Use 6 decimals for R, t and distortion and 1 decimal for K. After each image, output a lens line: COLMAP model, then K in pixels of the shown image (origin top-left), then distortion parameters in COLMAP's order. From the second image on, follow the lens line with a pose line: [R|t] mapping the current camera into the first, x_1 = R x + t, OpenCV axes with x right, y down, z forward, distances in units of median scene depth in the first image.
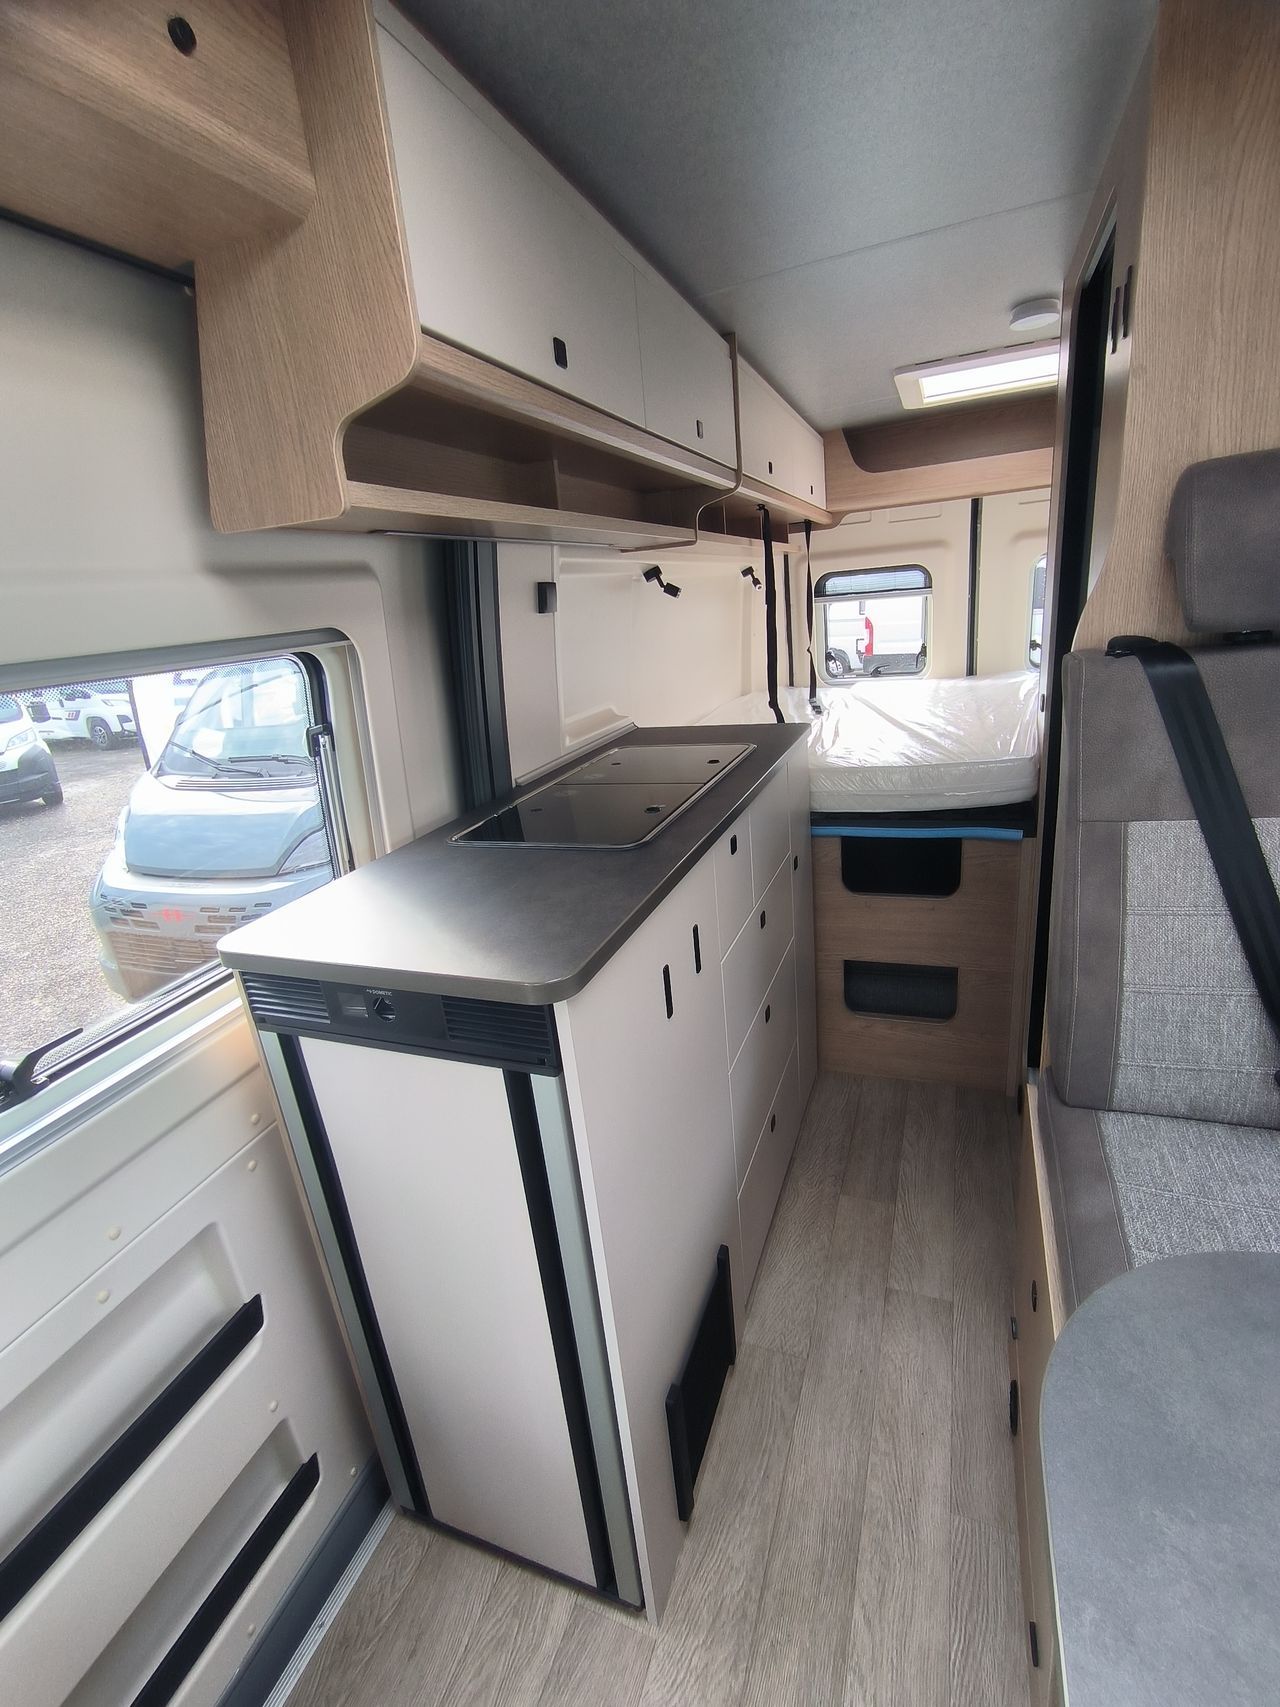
lens RADIAL K [[774.0, 0, 634.4], [0, 774.0, 857.3], [0, 0, 1]] dist [-0.028205, 0.013116]
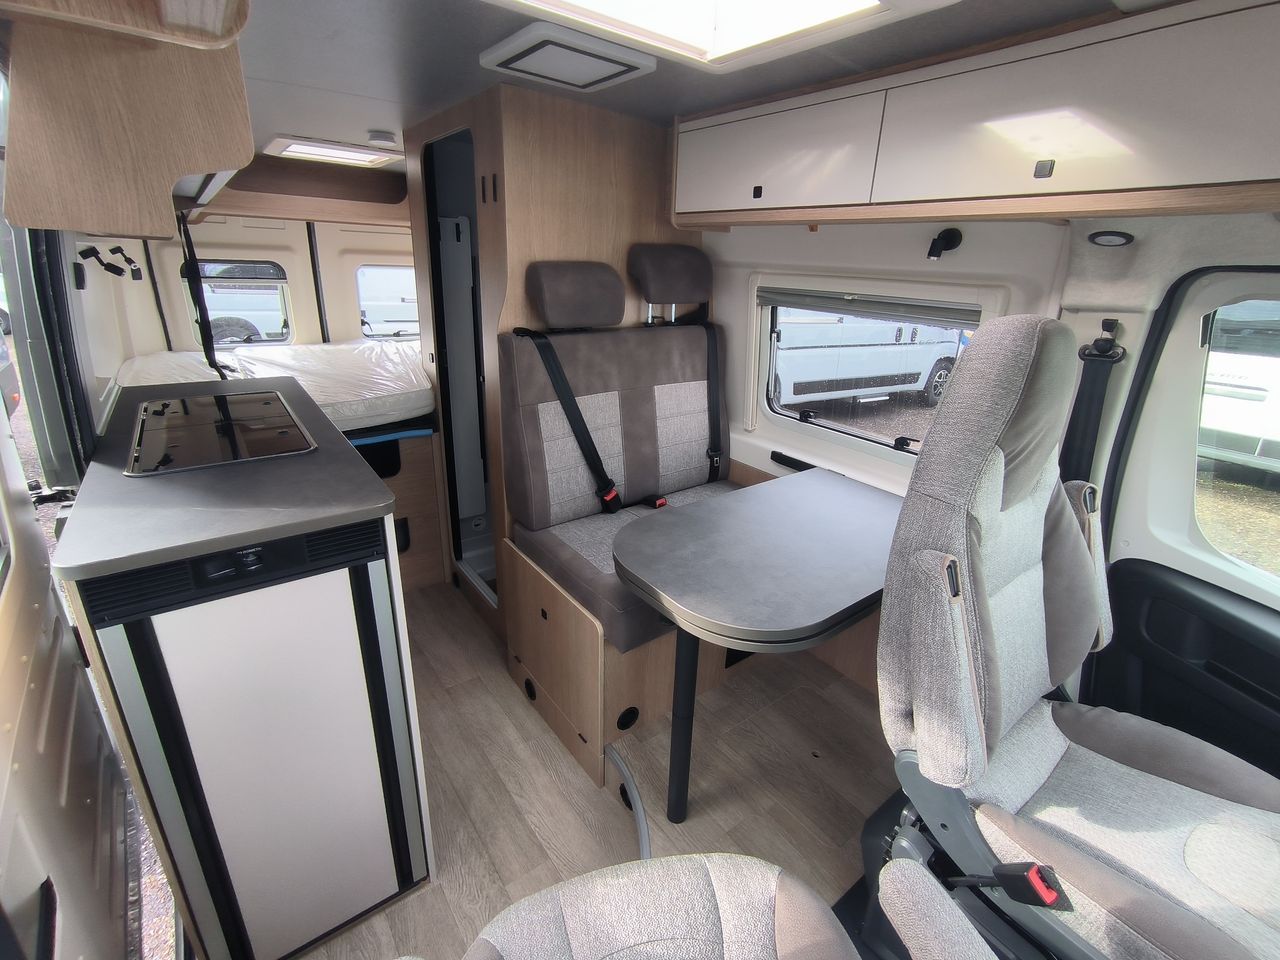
lens RADIAL K [[580.4, 0, 647.7], [0, 580.4, 472.2], [0, 0, 1]] dist [-0.028205, 0.013116]
pose [[0.512215, -0.178248, 0.840157, -0.418172], [0.185311, 0.978122, 0.094541, 0.030408], [-0.838627, 0.107265, 0.534040, -0.140033]]
